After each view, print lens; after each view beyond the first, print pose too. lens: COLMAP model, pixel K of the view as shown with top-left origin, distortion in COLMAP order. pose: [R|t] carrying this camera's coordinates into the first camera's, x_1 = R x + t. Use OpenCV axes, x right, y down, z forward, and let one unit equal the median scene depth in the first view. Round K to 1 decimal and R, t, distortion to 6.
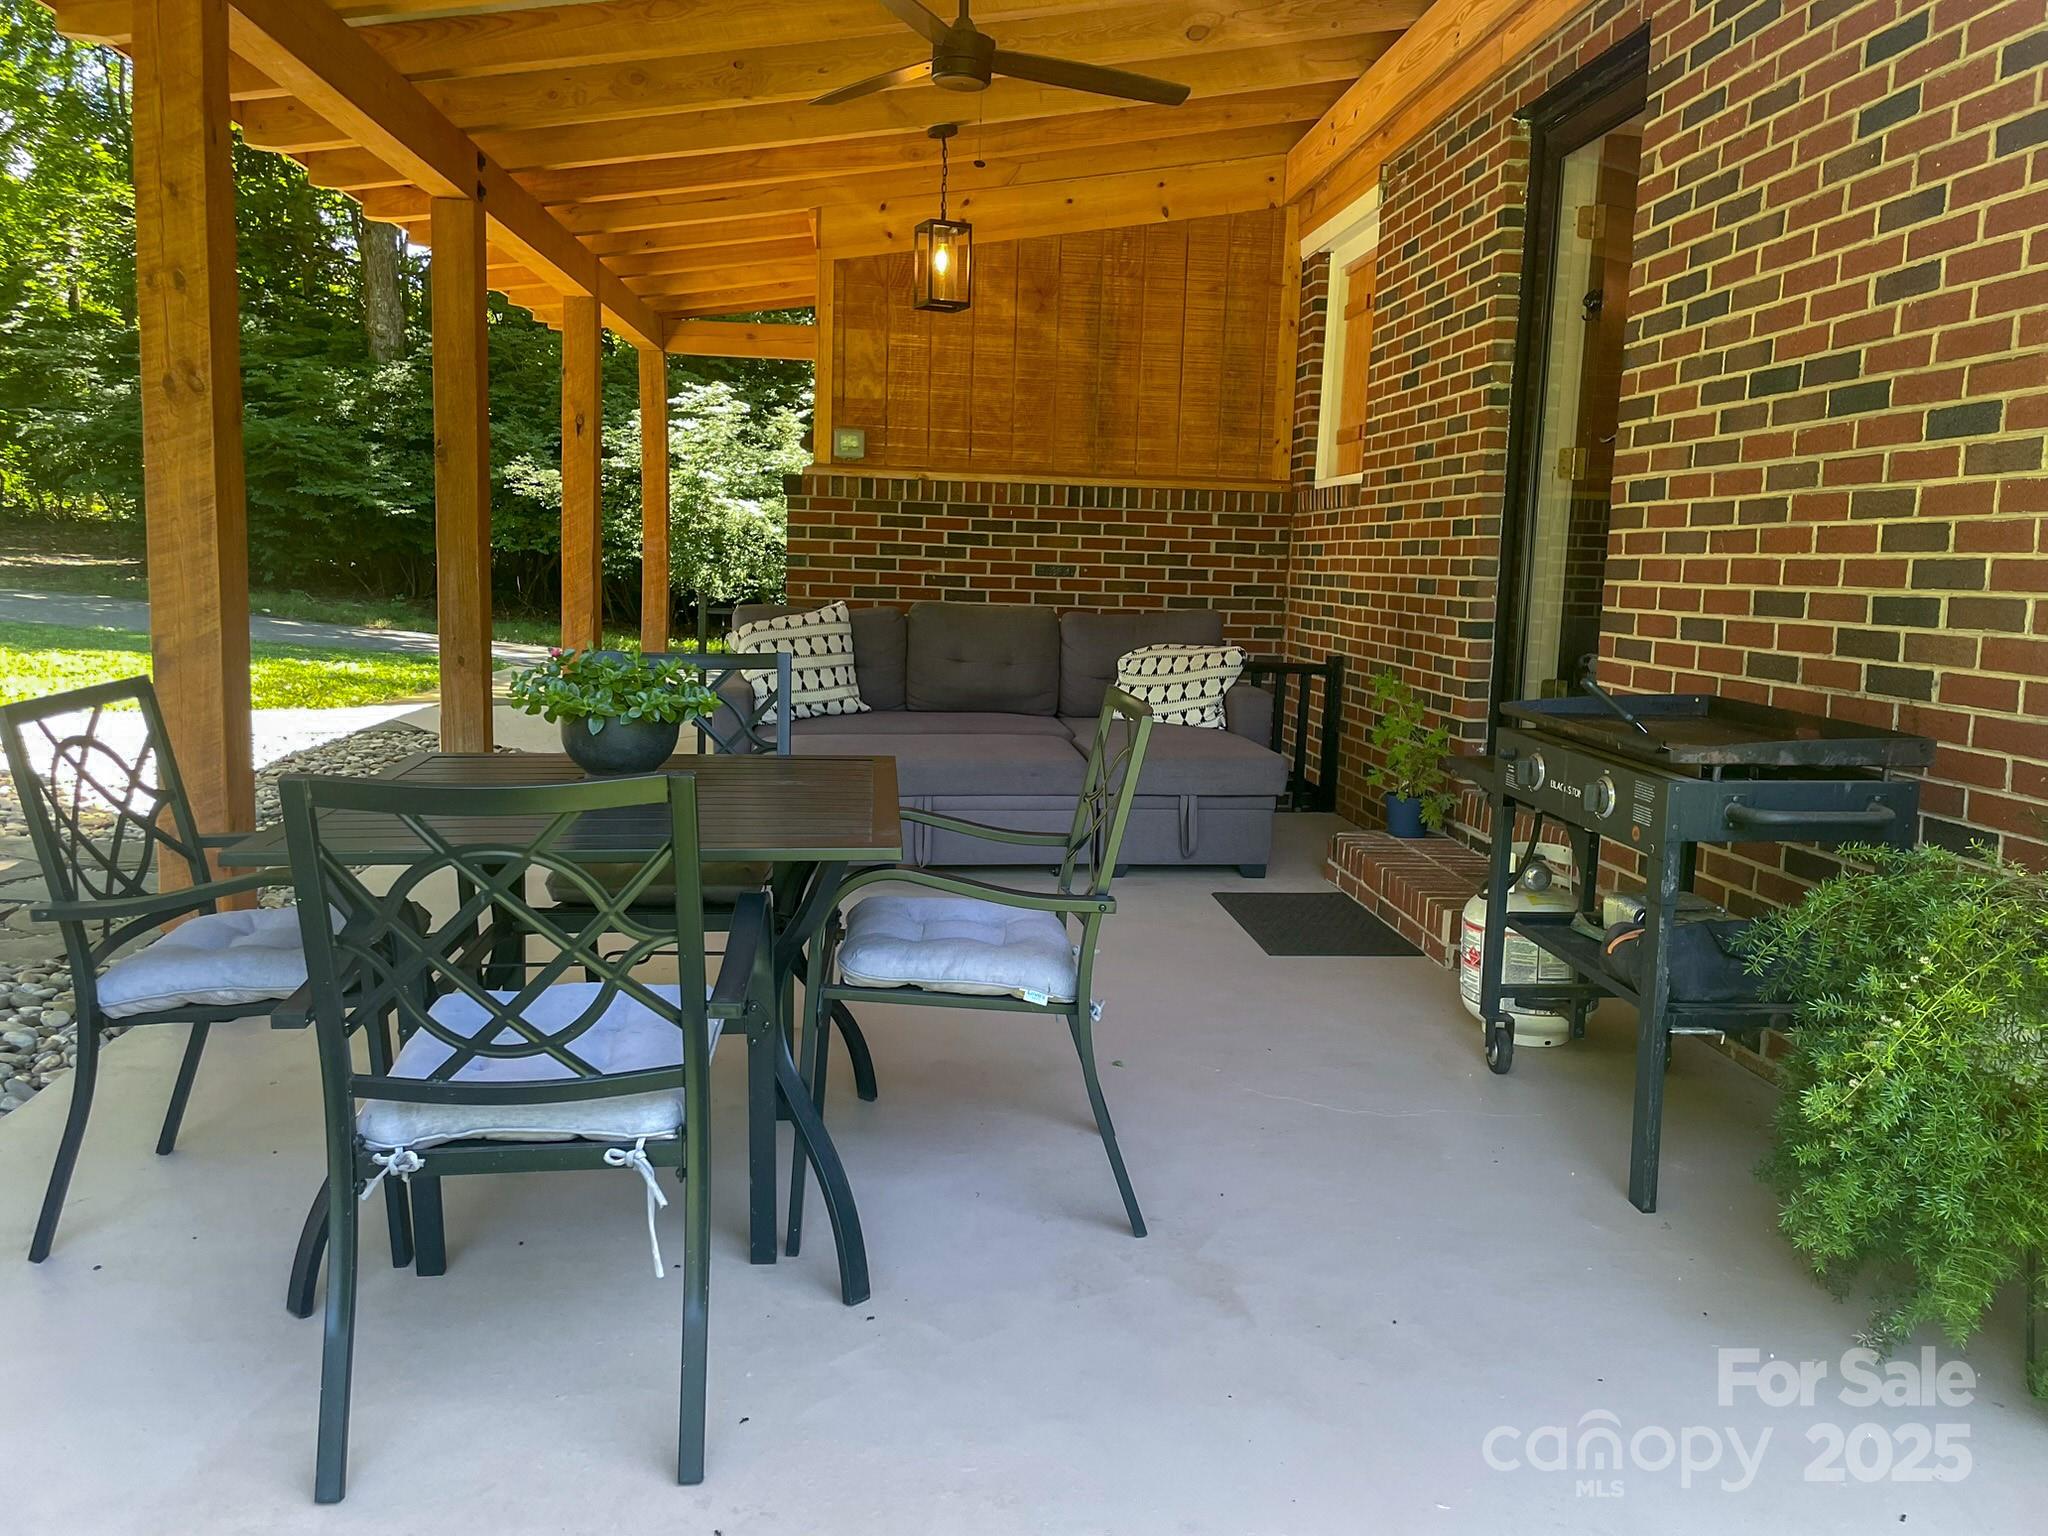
lens RADIAL K [[1575.9, 0, 1028.5], [0, 1575.9, 760.4], [0, 0, 1]] dist [0.068429, -0.080944]
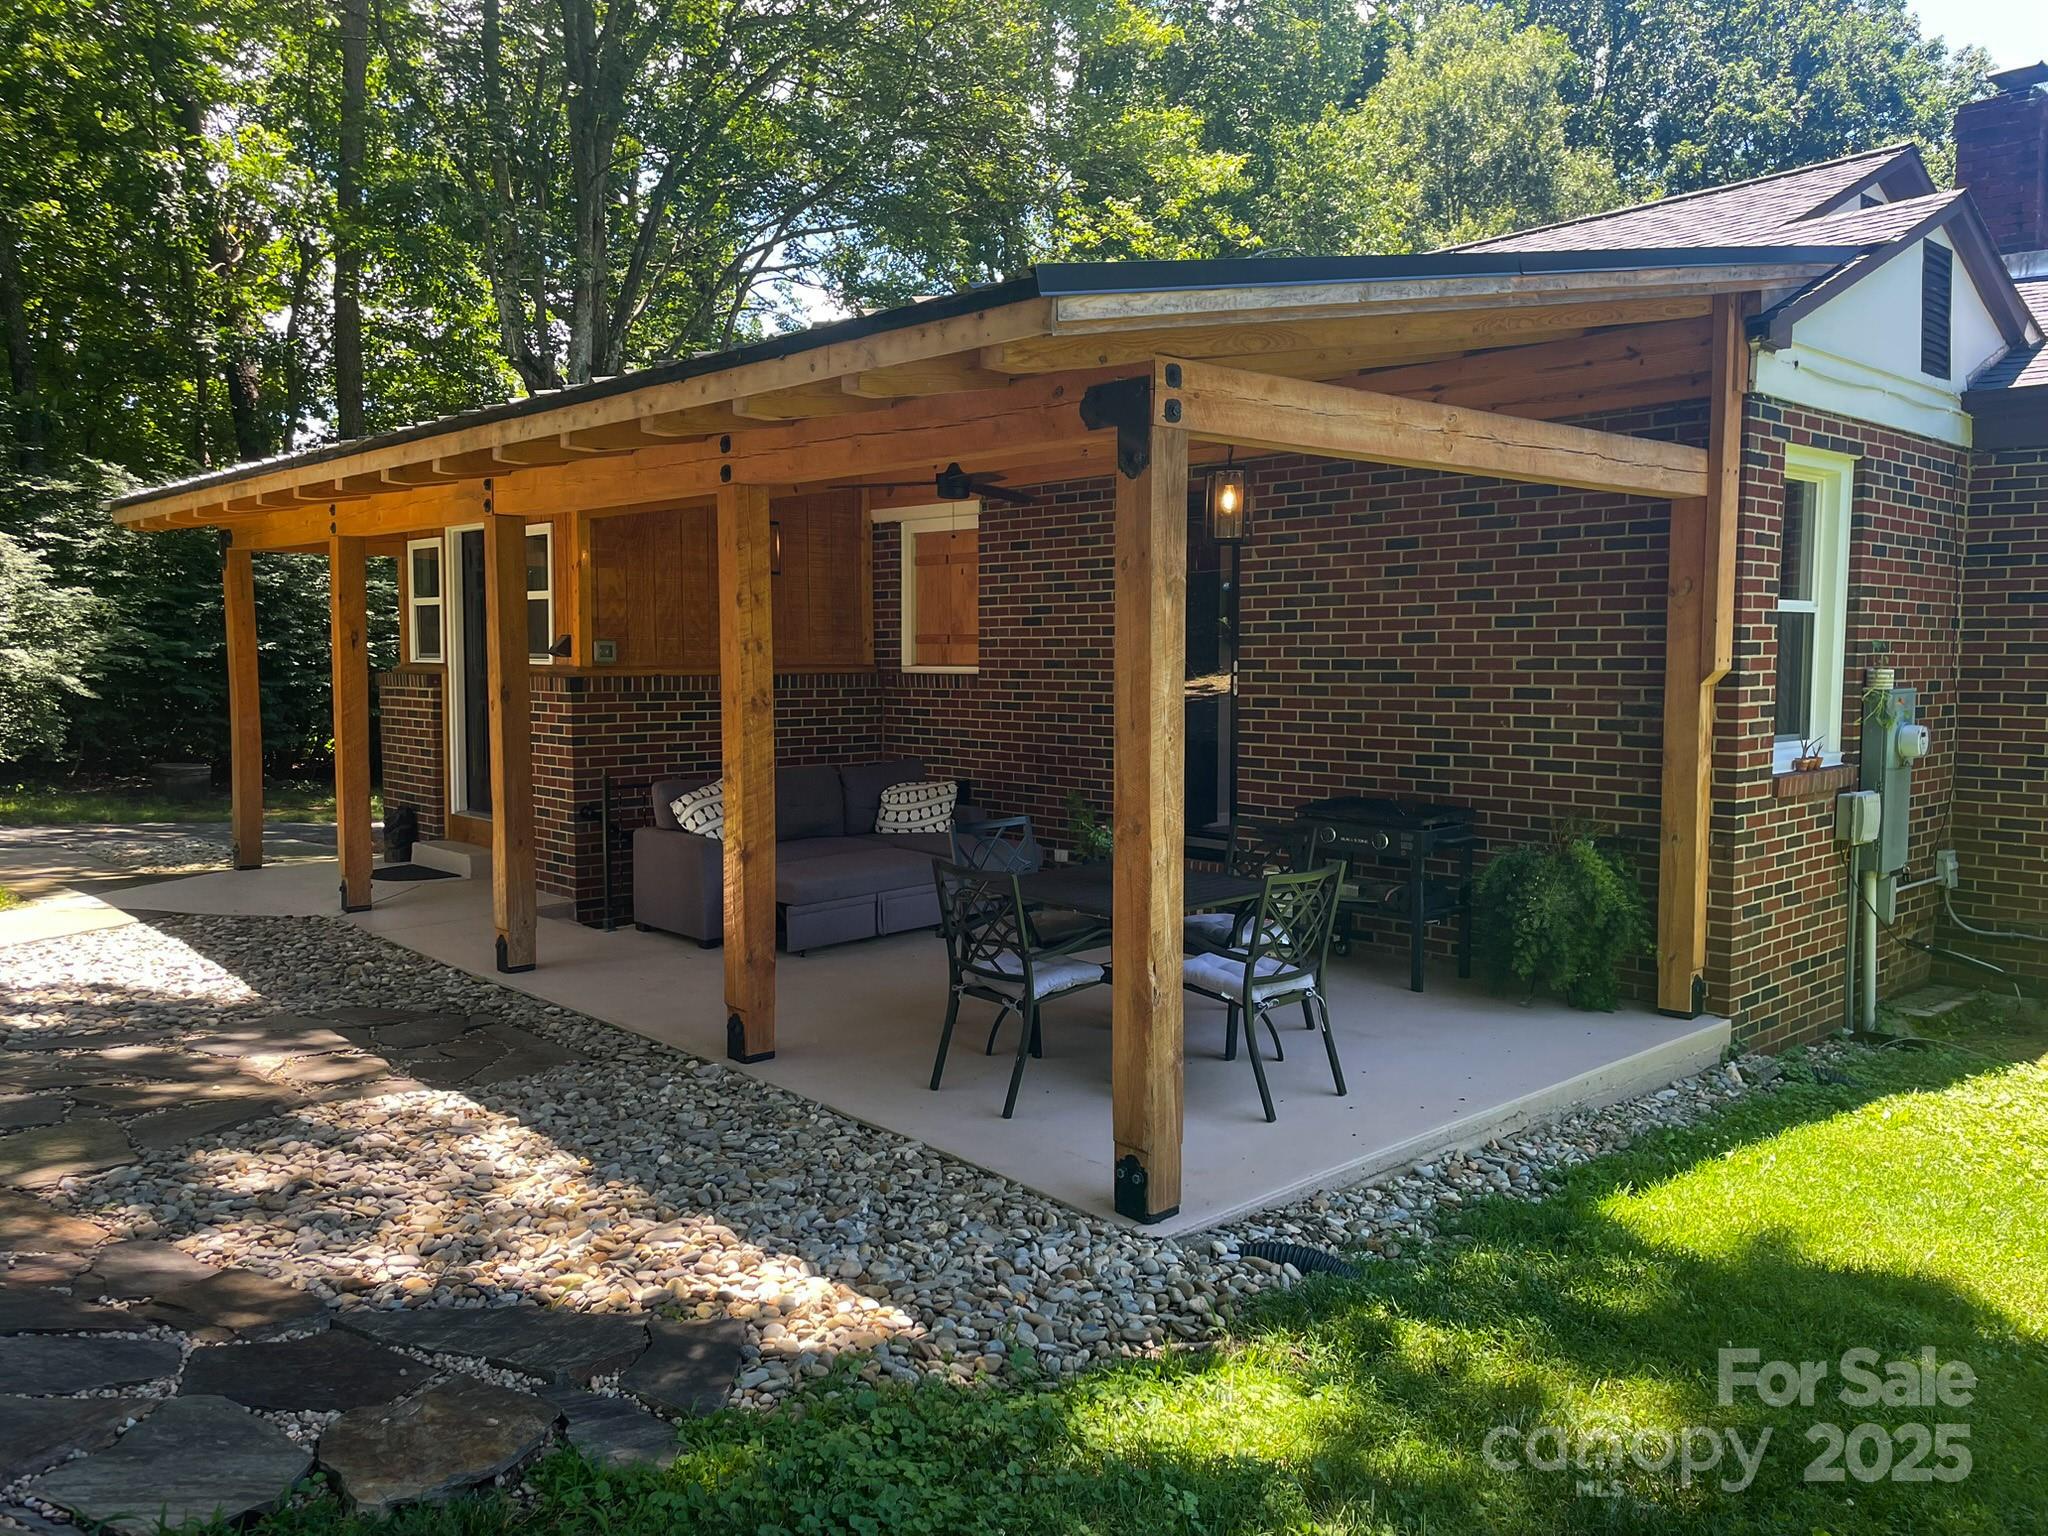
lens RADIAL K [[1575.9, 0, 1020.9], [0, 1575.9, 773.6], [0, 0, 1]] dist [0.068429, -0.080944]
pose [[0.794096, -0.082440, 0.602175, -1.288562], [0.105024, 0.994467, -0.002350, -0.111010], [-0.598649, 0.065109, 0.798361, -0.565772]]
